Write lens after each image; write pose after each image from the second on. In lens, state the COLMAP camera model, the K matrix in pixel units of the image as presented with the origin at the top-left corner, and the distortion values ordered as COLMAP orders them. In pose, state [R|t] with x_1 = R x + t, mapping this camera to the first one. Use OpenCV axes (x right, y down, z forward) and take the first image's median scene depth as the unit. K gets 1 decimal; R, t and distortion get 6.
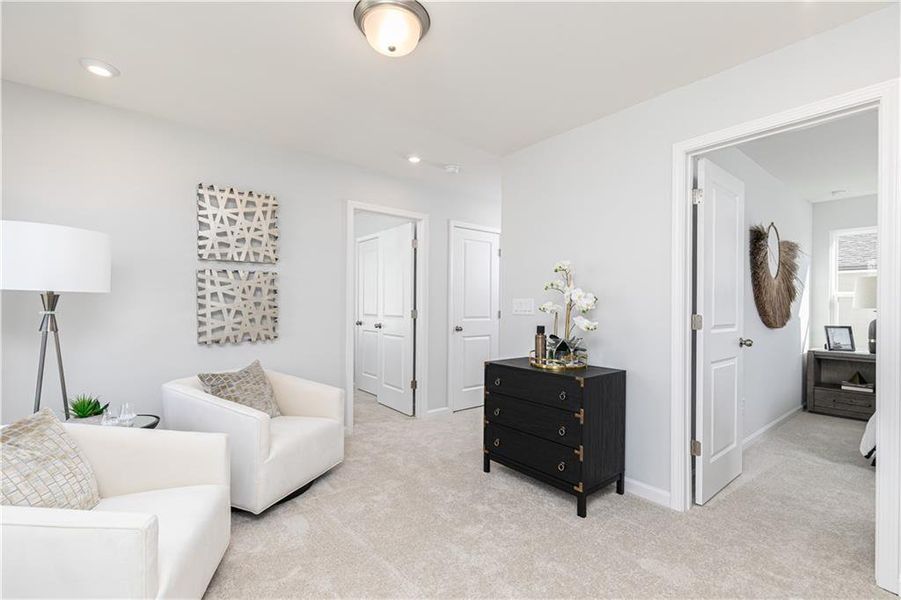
lens RADIAL K [[406.1, 0, 451.5], [0, 406.1, 304.5], [0, 0, 1]] dist [-0.001427, 0.000107]
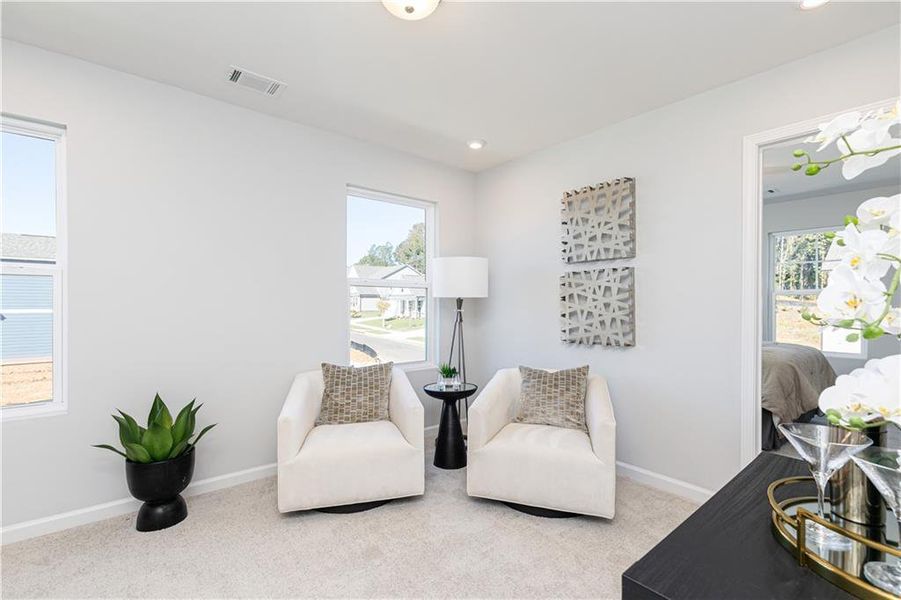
lens RADIAL K [[406.1, 0, 446.8], [0, 406.1, 306.3], [0, 0, 1]] dist [-0.001427, 0.000107]
pose [[0.003975, 0.002367, -0.999989, 0.435061], [-0.002972, 0.999993, 0.002356, 0.000545], [0.999988, 0.002963, 0.003982, 0.653234]]
